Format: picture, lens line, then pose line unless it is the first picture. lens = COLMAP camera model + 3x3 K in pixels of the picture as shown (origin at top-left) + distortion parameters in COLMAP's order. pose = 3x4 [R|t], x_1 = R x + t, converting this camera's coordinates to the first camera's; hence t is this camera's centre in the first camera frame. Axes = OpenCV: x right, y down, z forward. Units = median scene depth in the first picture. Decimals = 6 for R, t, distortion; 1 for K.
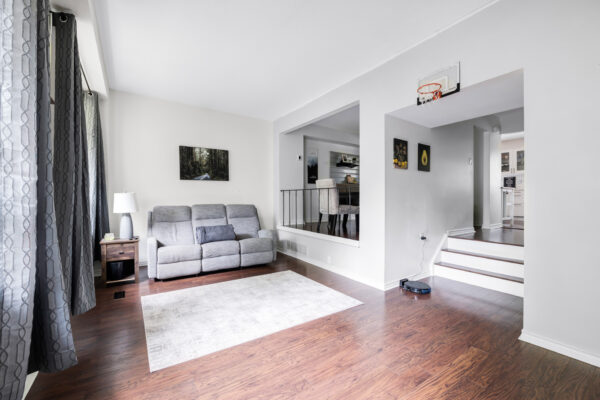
lens RADIAL K [[252.6, 0, 295.4], [0, 252.6, 199.4], [0, 0, 1]] dist [-0.009940, -0.000081]
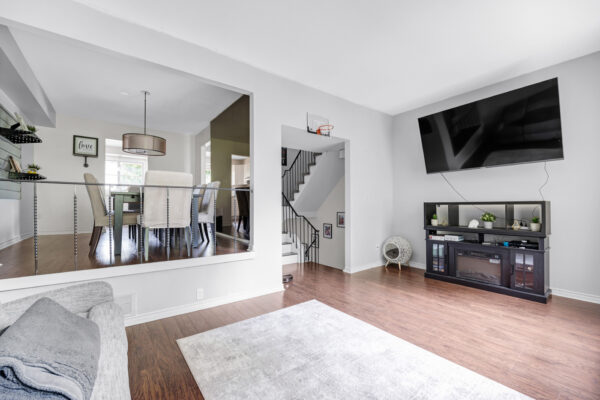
lens RADIAL K [[252.6, 0, 298.9], [0, 252.6, 206.1], [0, 0, 1]] dist [-0.009940, -0.000081]
pose [[-0.071178, -0.007818, 0.997433, -0.634162], [-0.000502, 0.999969, 0.007802, -0.002476], [-0.997463, 0.000054, -0.071180, 0.891623]]
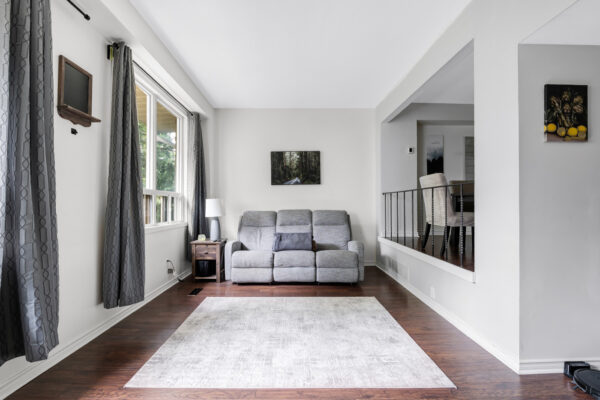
lens RADIAL K [[252.6, 0, 292.1], [0, 252.6, 204.5], [0, 0, 1]] dist [-0.009940, -0.000081]
pose [[0.836723, -0.003798, -0.547613, 0.213917], [0.001381, 0.999987, -0.004826, 0.005595], [0.547624, 0.003282, 0.836718, 0.259178]]
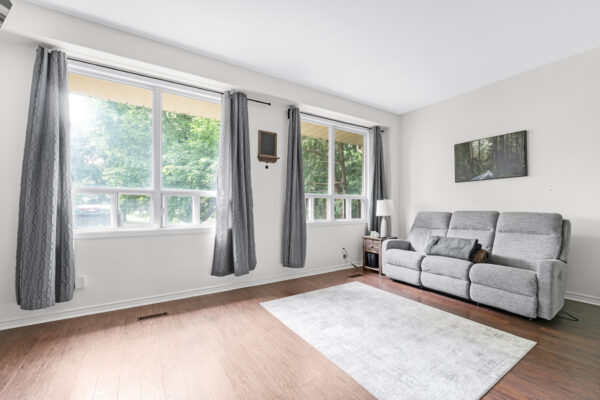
lens RADIAL K [[252.6, 0, 304.3], [0, 252.6, 203.6], [0, 0, 1]] dist [-0.009940, -0.000081]
pose [[-0.000907, -0.012365, -0.999923, 0.552405], [0.001835, 0.999922, -0.012367, 0.006307], [0.999998, -0.001847, -0.000884, 0.609690]]
